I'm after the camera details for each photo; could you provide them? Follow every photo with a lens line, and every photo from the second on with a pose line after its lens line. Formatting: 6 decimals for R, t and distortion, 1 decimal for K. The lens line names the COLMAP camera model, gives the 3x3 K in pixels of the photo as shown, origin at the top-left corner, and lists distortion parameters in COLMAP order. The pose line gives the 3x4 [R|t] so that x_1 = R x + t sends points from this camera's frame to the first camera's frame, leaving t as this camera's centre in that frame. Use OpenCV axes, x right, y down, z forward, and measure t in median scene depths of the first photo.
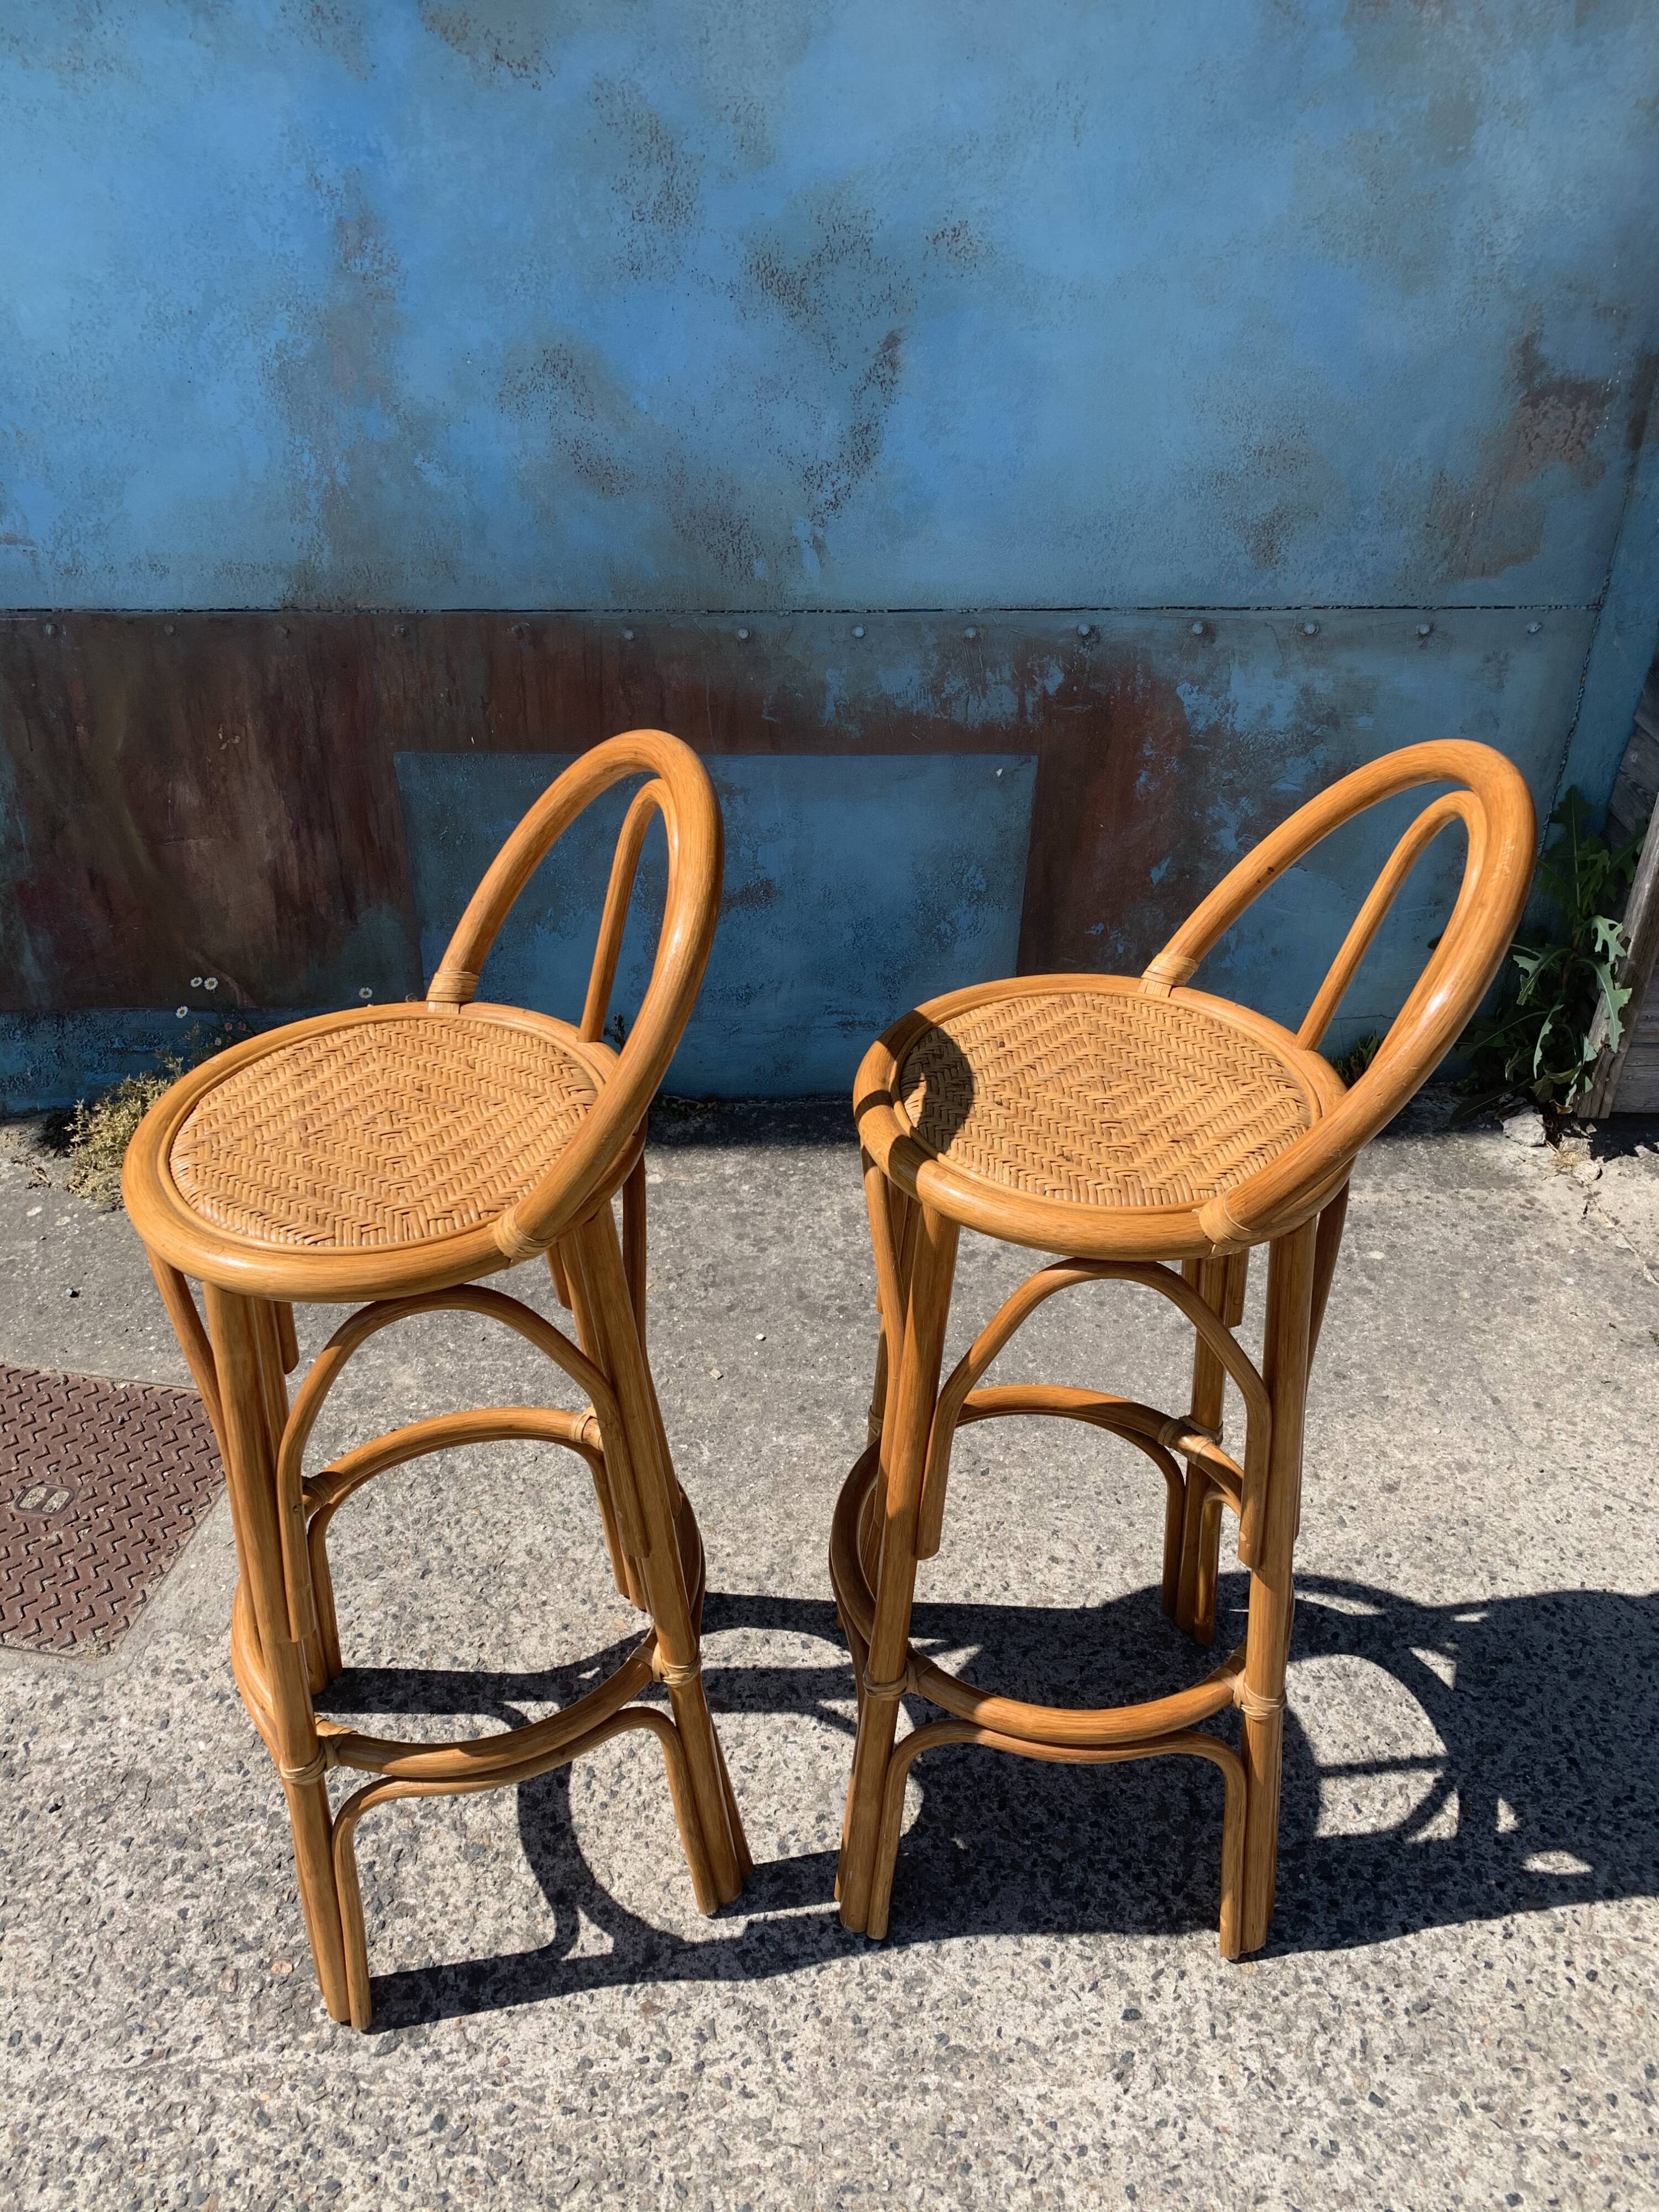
lens RADIAL K [[1720.8, 0, 820.1], [0, 1720.8, 1091.6], [0, 0, 1]] dist [0.006269, -0.004021]
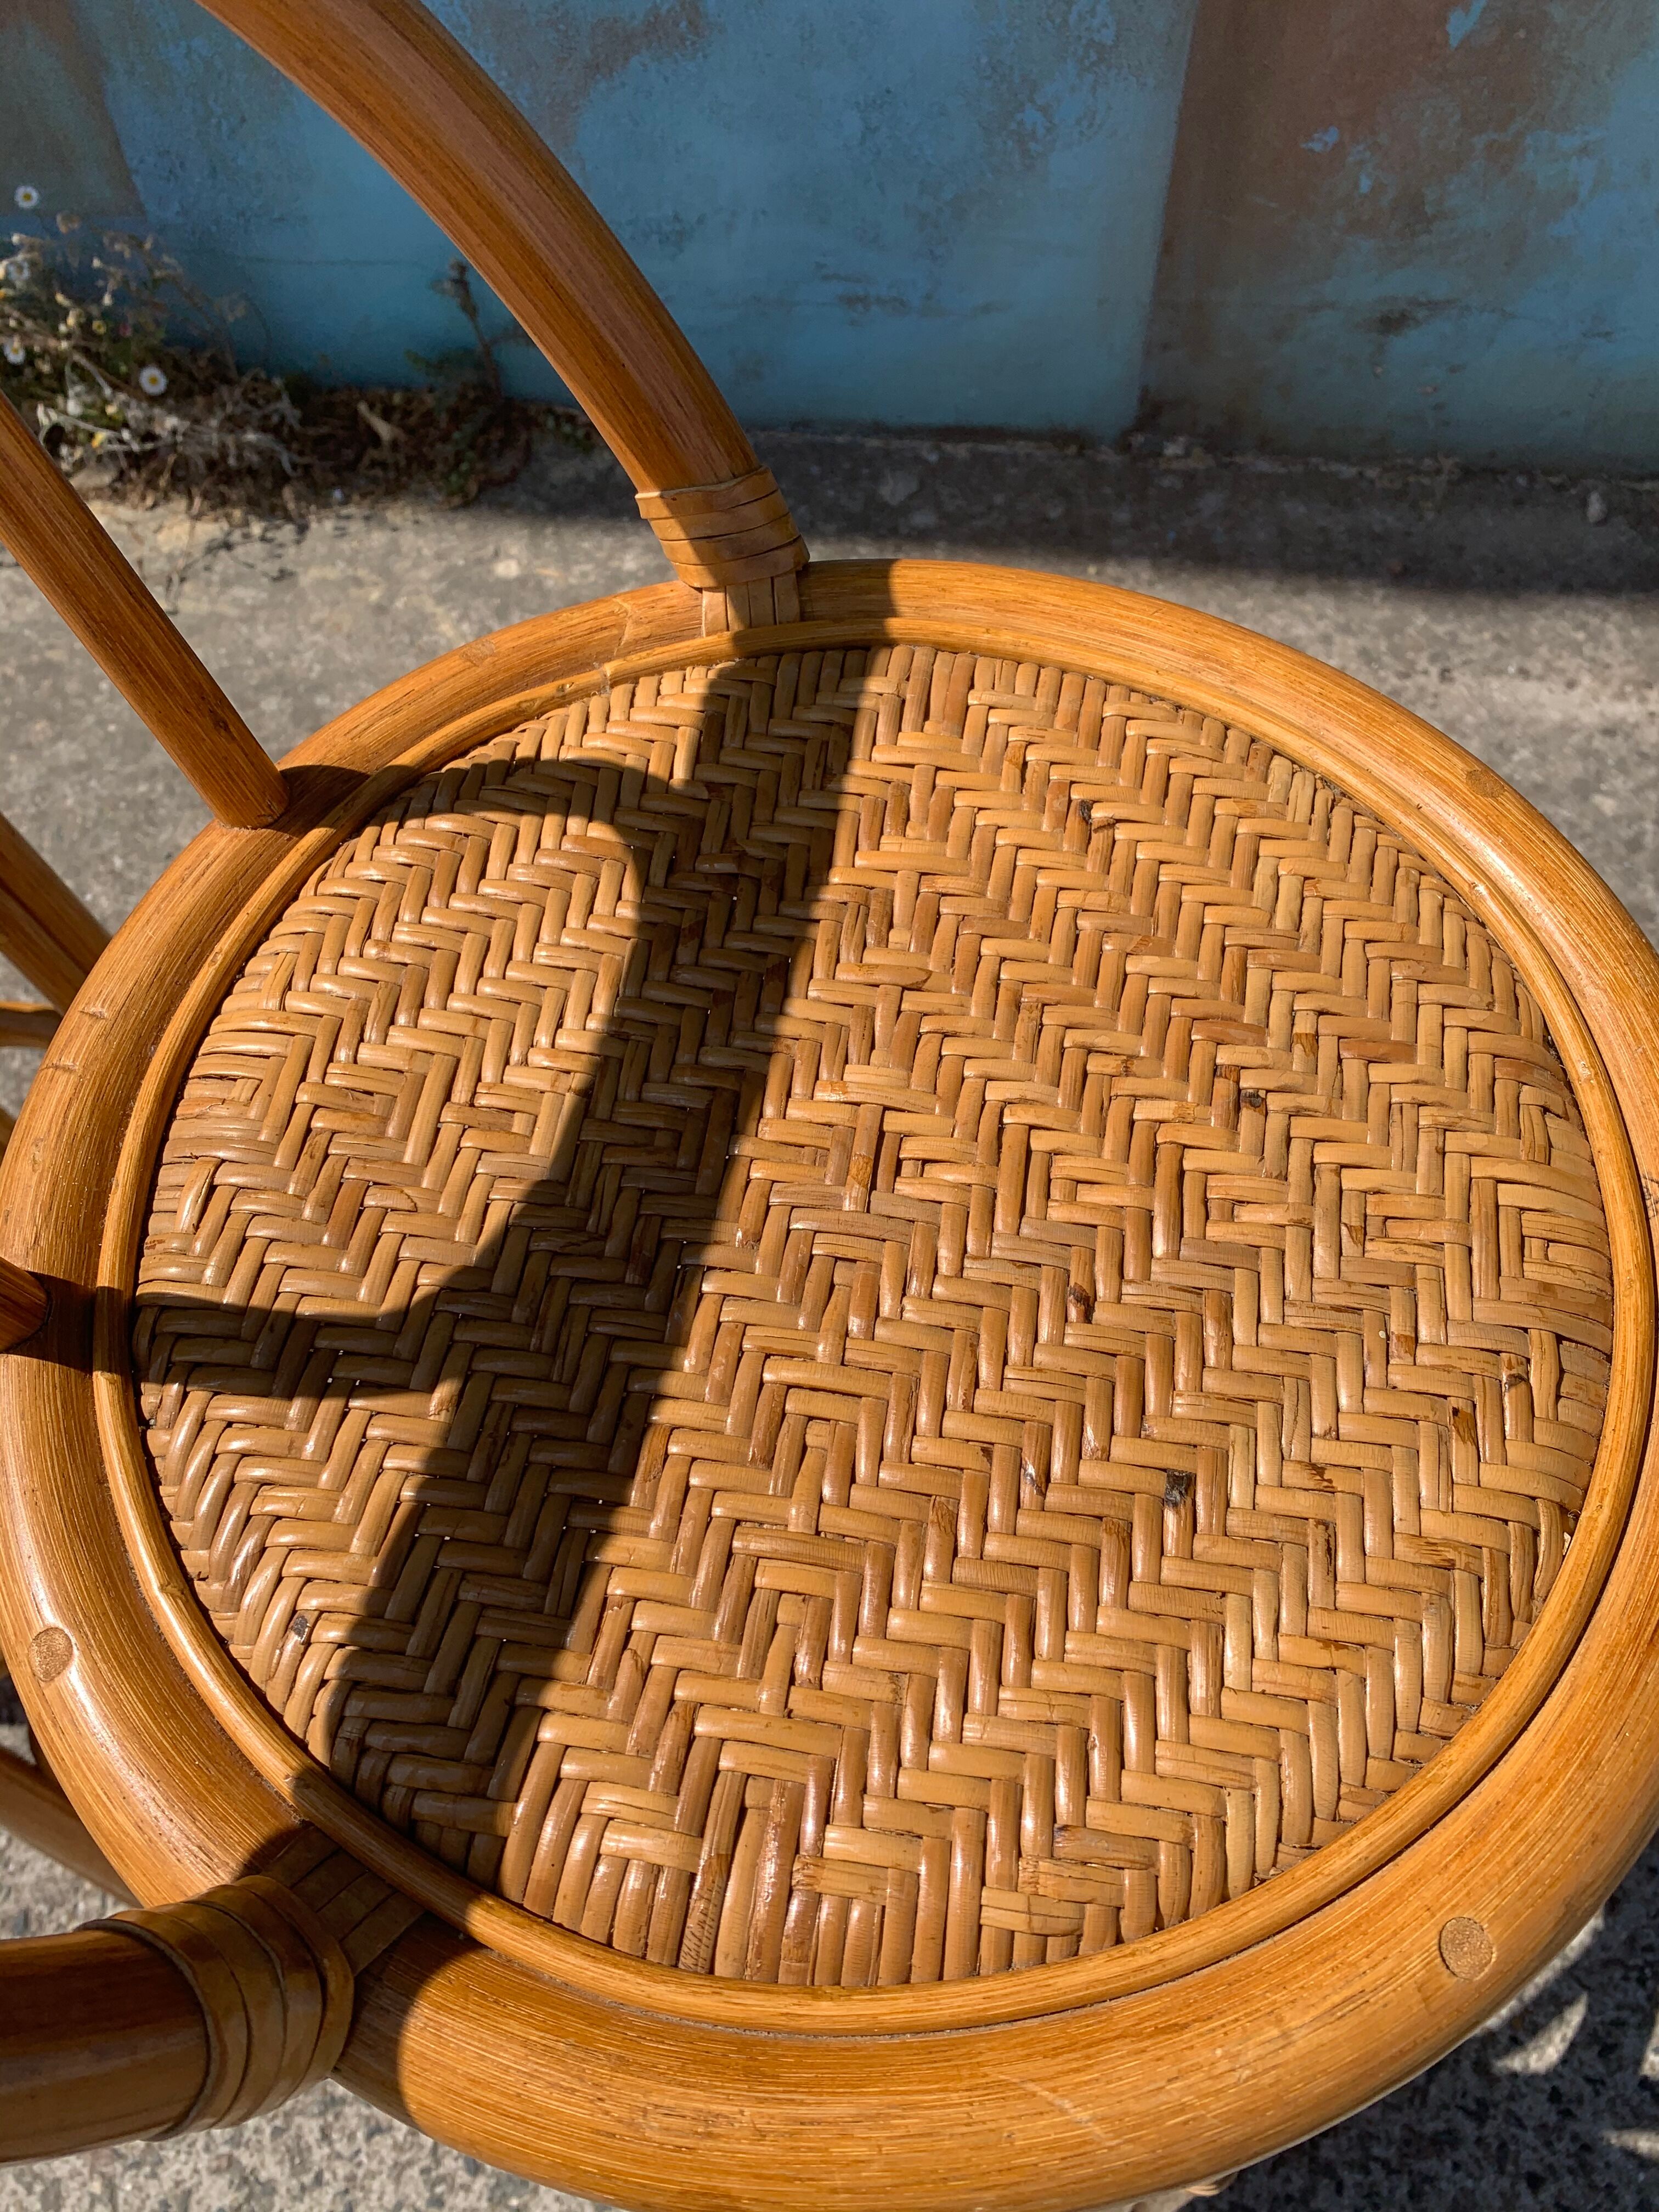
lens RADIAL K [[1720.8, 0, 838.1], [0, 1720.8, 1125.9], [0, 0, 1]] dist [0.009108, -0.014186]
pose [[0.985498, 0.124867, -0.114901, 0.162630], [-0.056378, 0.879606, 0.472350, -0.100525], [0.160048, -0.459022, 0.873890, 0.542988]]
